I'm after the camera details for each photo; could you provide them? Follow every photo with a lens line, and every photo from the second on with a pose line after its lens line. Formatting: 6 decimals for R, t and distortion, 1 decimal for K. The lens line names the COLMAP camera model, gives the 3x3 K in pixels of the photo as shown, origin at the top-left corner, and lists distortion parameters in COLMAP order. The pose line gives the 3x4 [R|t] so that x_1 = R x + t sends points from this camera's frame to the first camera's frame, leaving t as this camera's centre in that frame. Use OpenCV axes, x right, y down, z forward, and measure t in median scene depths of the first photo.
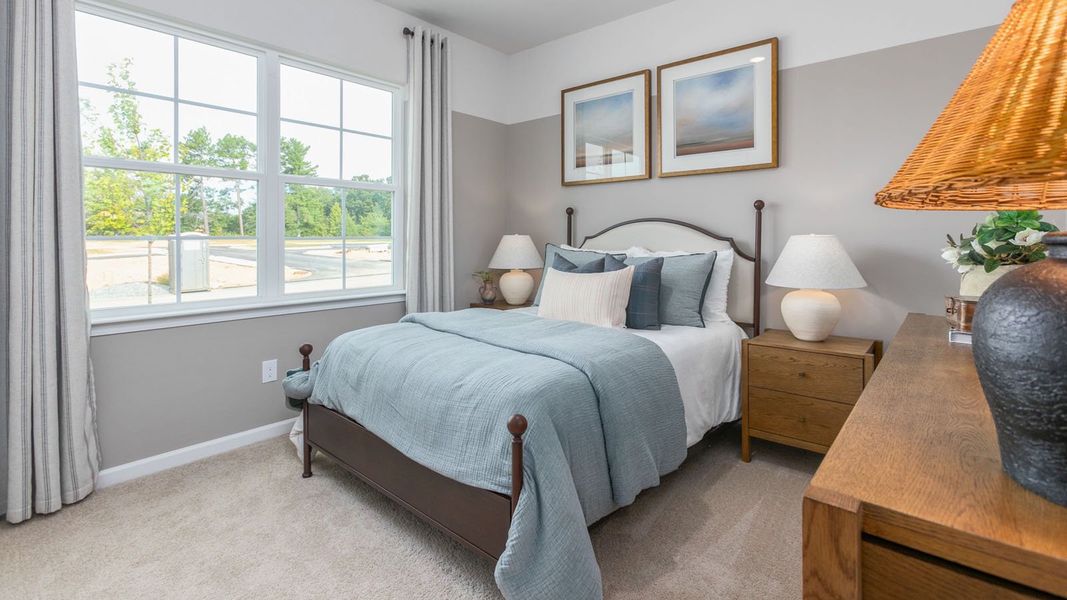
lens RADIAL K [[484.8, 0, 520.0], [0, 484.8, 236.8], [0, 0, 1]] dist [-0.001314, -0.000027]
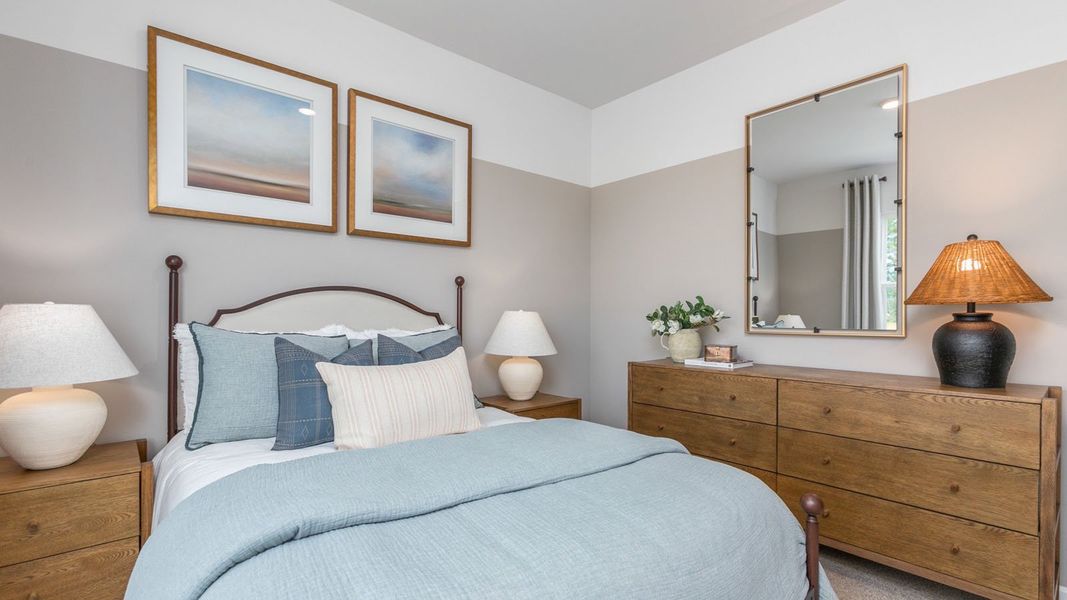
lens RADIAL K [[483.4, 0, 535.5], [0, 483.4, 310.7], [0, 0, 1]] dist [0.001319, 0.000316]
pose [[0.120372, -0.000322, 0.992729, -0.466982], [-0.008144, 0.999966, 0.001312, -0.004469], [-0.992695, -0.008243, 0.120366, 0.657349]]
